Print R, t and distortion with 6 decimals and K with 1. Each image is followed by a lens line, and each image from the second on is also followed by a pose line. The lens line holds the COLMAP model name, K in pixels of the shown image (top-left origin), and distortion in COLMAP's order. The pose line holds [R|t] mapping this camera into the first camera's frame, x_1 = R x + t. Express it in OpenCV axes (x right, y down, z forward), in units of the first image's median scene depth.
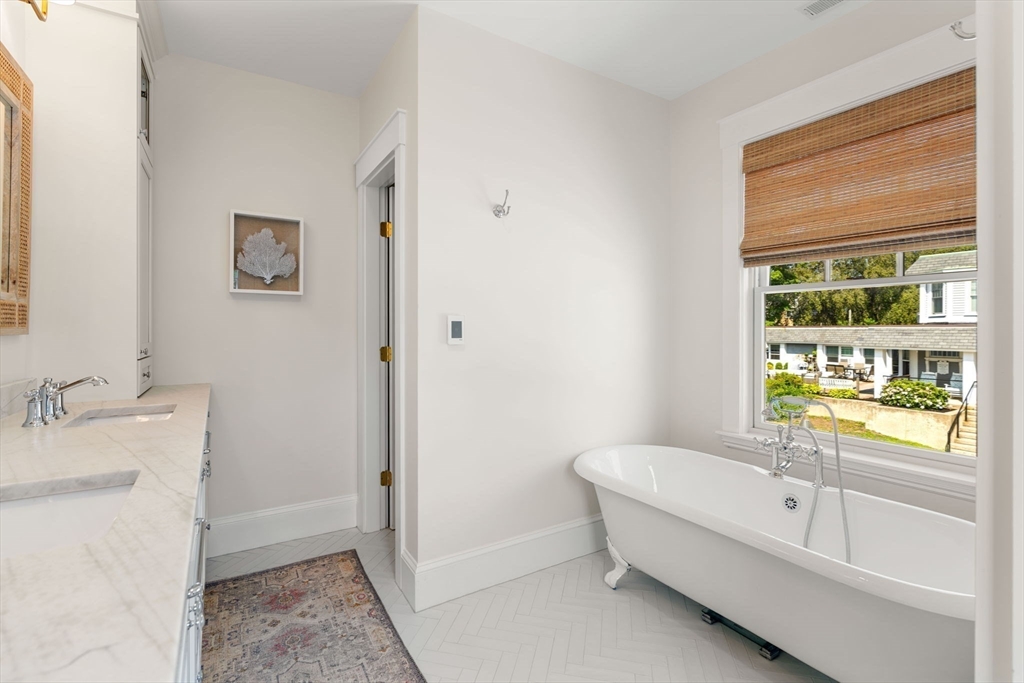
lens RADIAL K [[502.2, 0, 492.1], [0, 502.2, 336.1], [0, 0, 1]] dist [-0.003350, 0.000340]
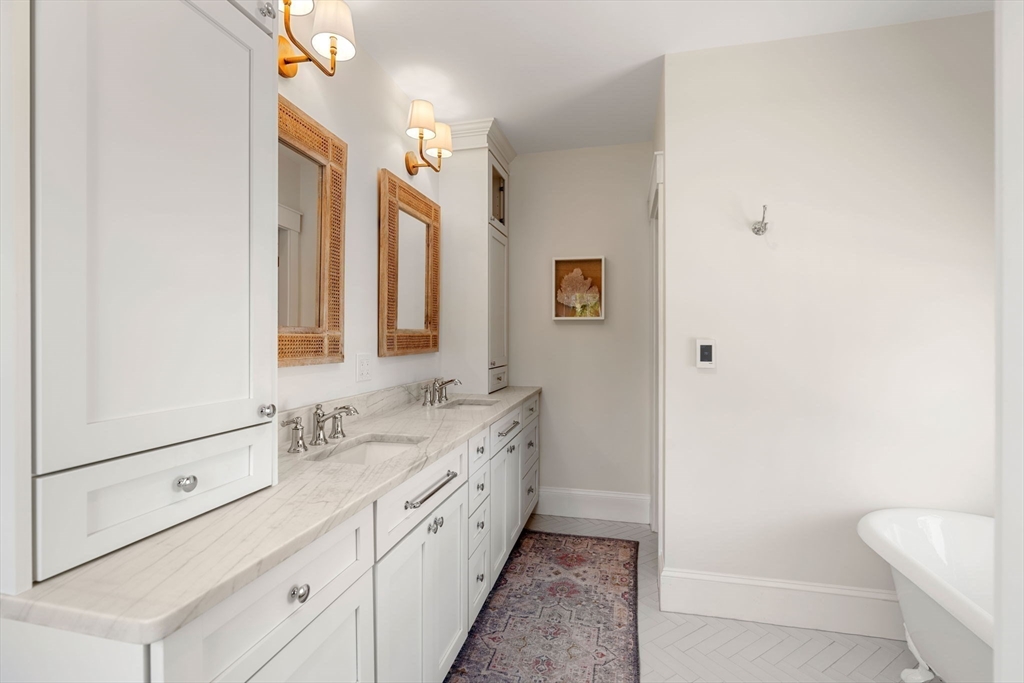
lens RADIAL K [[502.2, 0, 492.1], [0, 502.2, 336.1], [0, 0, 1]] dist [-0.003350, 0.000340]
pose [[0.655692, 0.000642, -0.755028, 0.417275], [-0.000549, 1.000000, 0.000374, -0.048344], [0.755028, 0.000169, 0.655692, 0.001979]]
